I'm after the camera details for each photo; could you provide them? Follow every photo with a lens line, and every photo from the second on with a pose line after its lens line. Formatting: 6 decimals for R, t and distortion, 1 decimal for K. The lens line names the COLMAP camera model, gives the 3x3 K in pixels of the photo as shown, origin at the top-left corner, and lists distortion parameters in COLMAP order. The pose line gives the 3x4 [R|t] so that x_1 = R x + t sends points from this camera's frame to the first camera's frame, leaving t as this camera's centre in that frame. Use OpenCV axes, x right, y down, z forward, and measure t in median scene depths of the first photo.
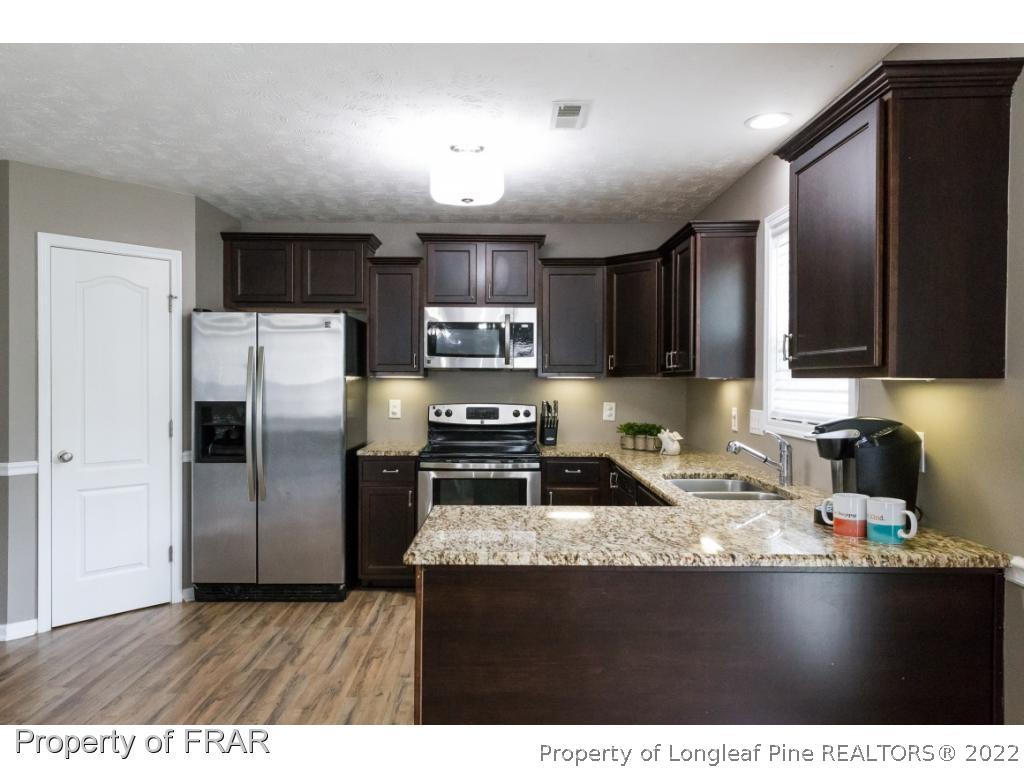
lens RADIAL K [[693.1, 0, 512.0], [0, 693.1, 384.0], [0, 0, 1]] dist [0.003019, -0.000060]
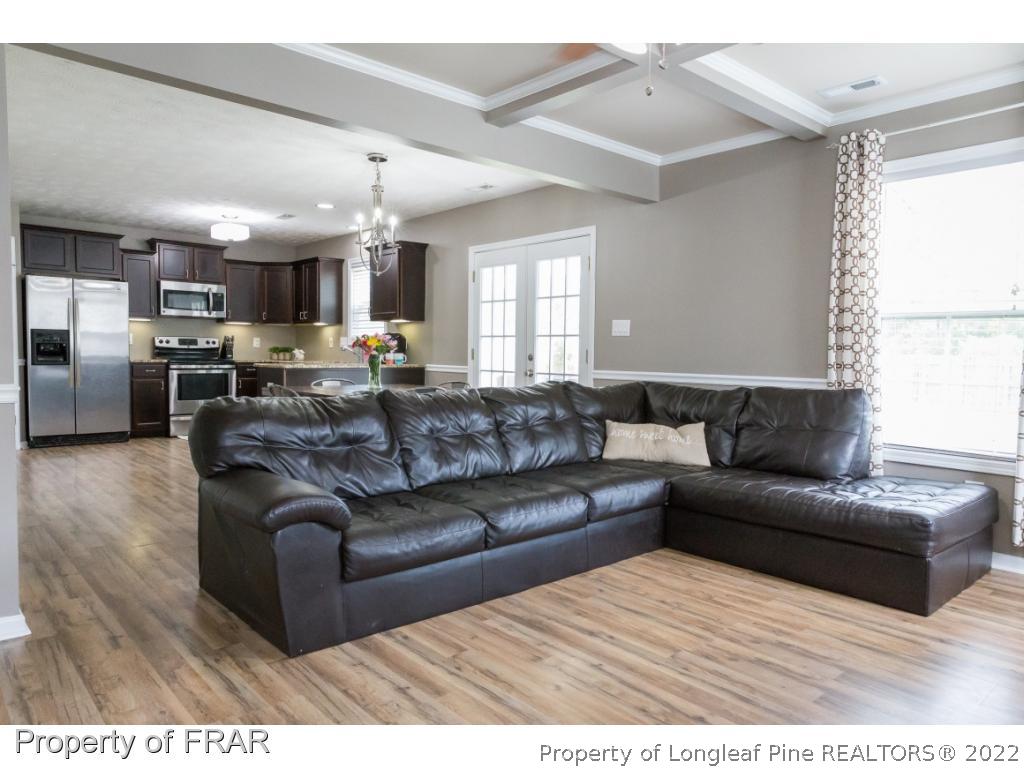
lens RADIAL K [[693.1, 0, 512.0], [0, 693.1, 384.0], [0, 0, 1]] dist [0.003019, -0.000060]
pose [[0.752032, -0.025172, 0.658646, -0.632451], [-0.005799, 0.998979, 0.044801, 0.069642], [-0.659101, -0.037511, 0.751118, -0.953472]]
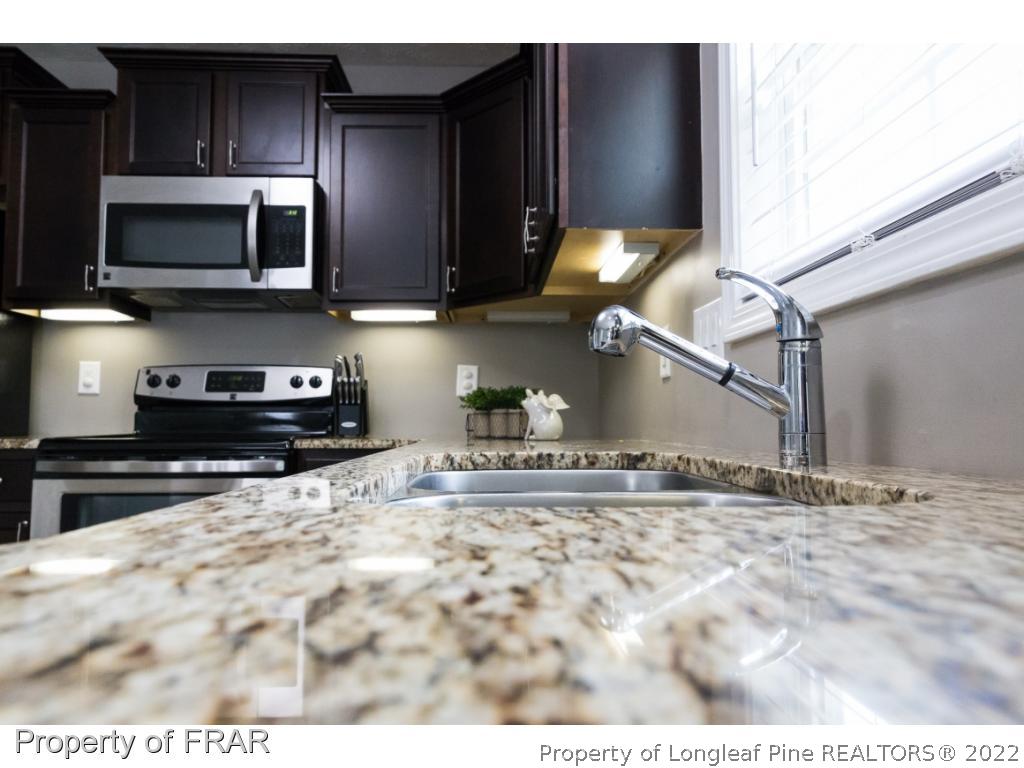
lens RADIAL K [[662.1, 0, 517.8], [0, 662.1, 383.0], [0, 0, 1]] dist [0.008035, 0.002299]
pose [[0.999538, -0.002797, 0.030250, 0.180636], [0.004813, 0.997757, -0.066764, 0.085462], [-0.029996, 0.066879, 0.997310, 0.486890]]
